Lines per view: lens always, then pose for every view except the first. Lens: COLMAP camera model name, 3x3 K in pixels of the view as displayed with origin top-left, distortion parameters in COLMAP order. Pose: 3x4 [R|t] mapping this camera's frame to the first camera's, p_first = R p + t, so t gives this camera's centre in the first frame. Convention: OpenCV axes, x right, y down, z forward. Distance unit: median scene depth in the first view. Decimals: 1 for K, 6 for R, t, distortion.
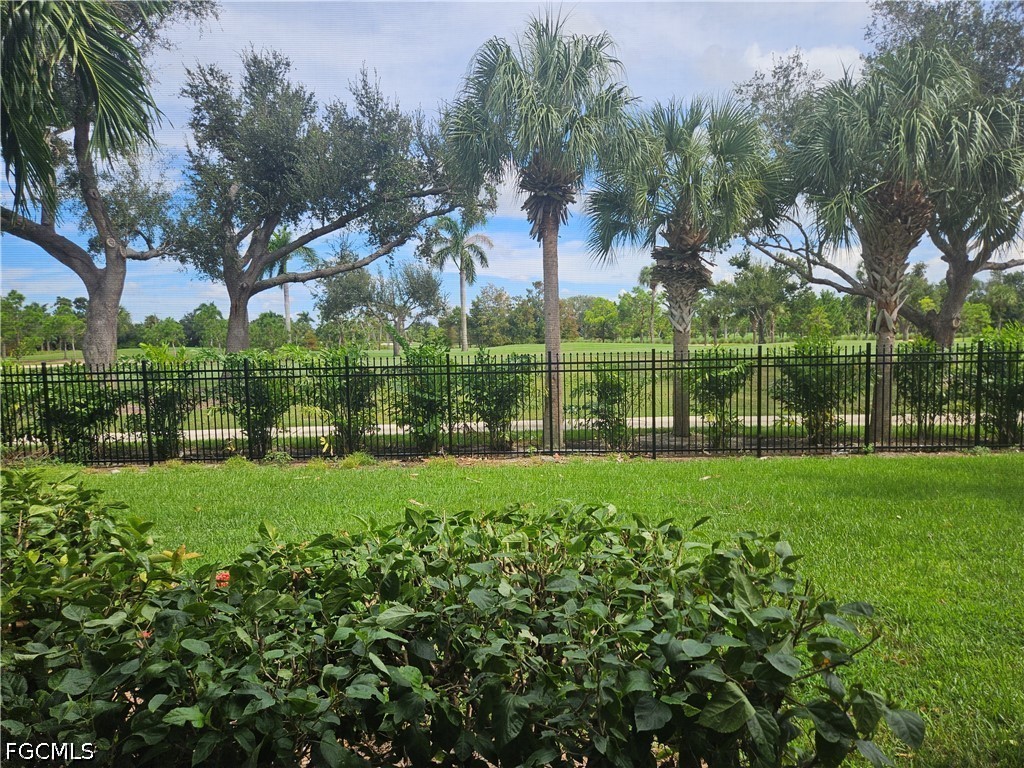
lens RADIAL K [[681.4, 0, 501.4], [0, 681.4, 392.2], [0, 0, 1]] dist [0.066121, -0.053555]
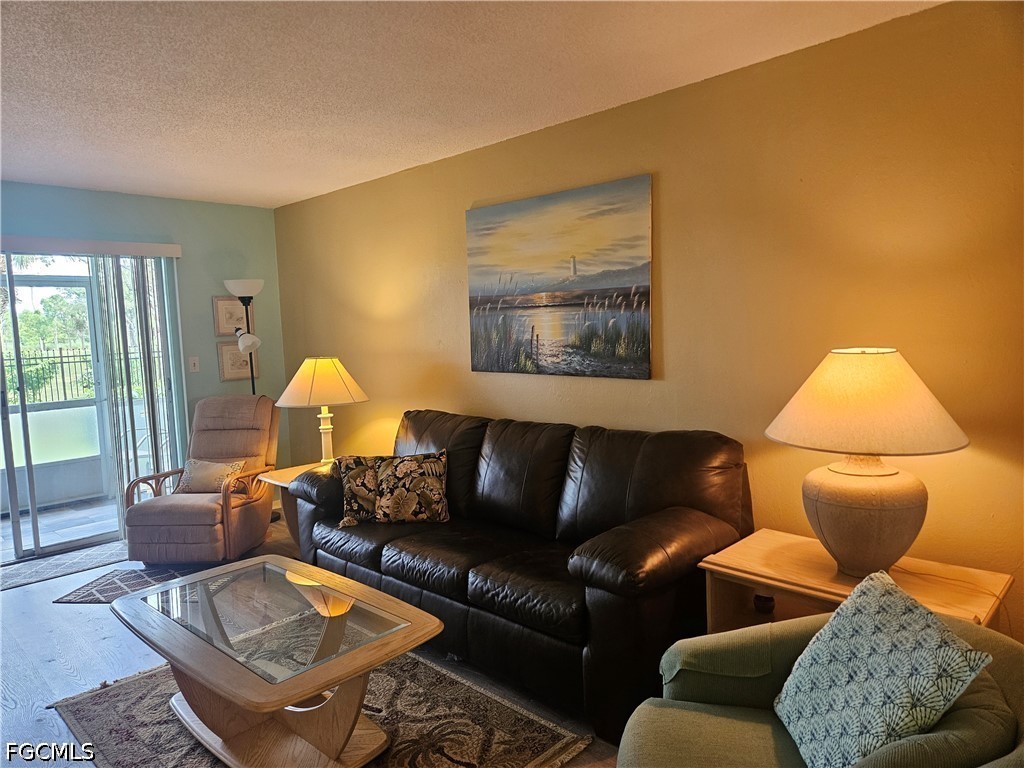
lens RADIAL K [[681.4, 0, 509.6], [0, 681.4, 376.1], [0, 0, 1]] dist [0.066121, -0.053555]
pose [[0.669316, -0.055323, 0.740915, -0.038717], [0.076871, 0.997029, 0.005005, 0.044620], [-0.738990, 0.053605, 0.671580, -0.506376]]
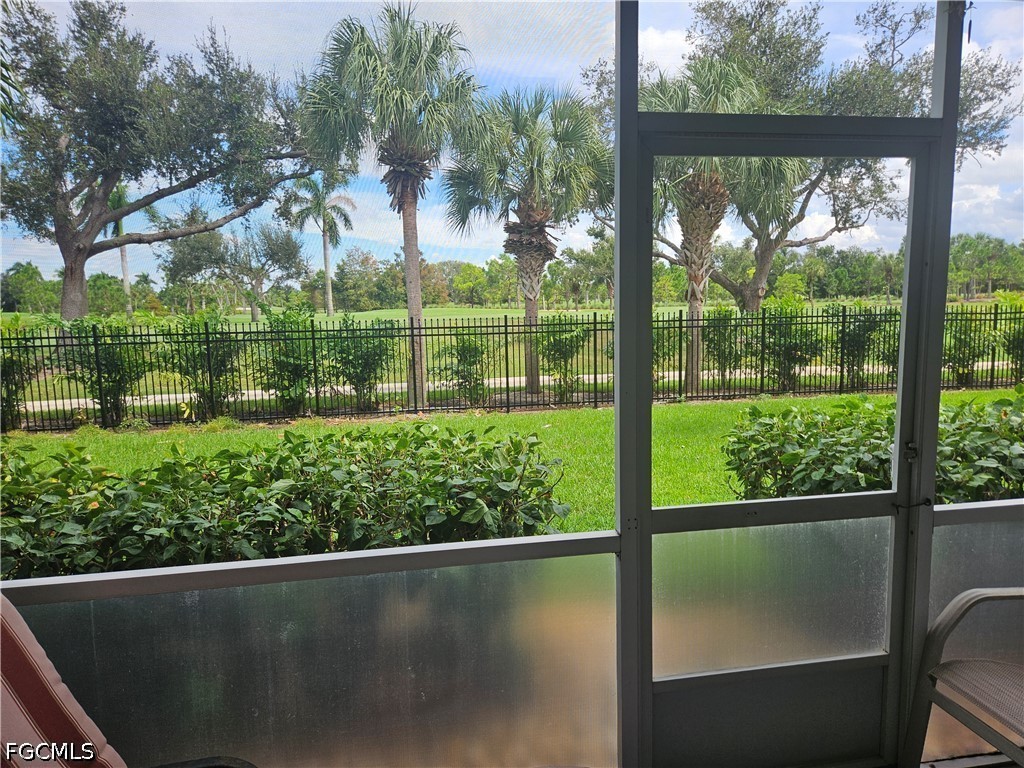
lens RADIAL K [[681.4, 0, 522.9], [0, 681.4, 385.4], [0, 0, 1]] dist [0.066121, -0.053555]
pose [[0.976187, -0.024164, 0.215582, 0.006847], [0.015435, 0.998995, 0.042084, 0.004731], [-0.216383, -0.037754, 0.975578, -0.090228]]
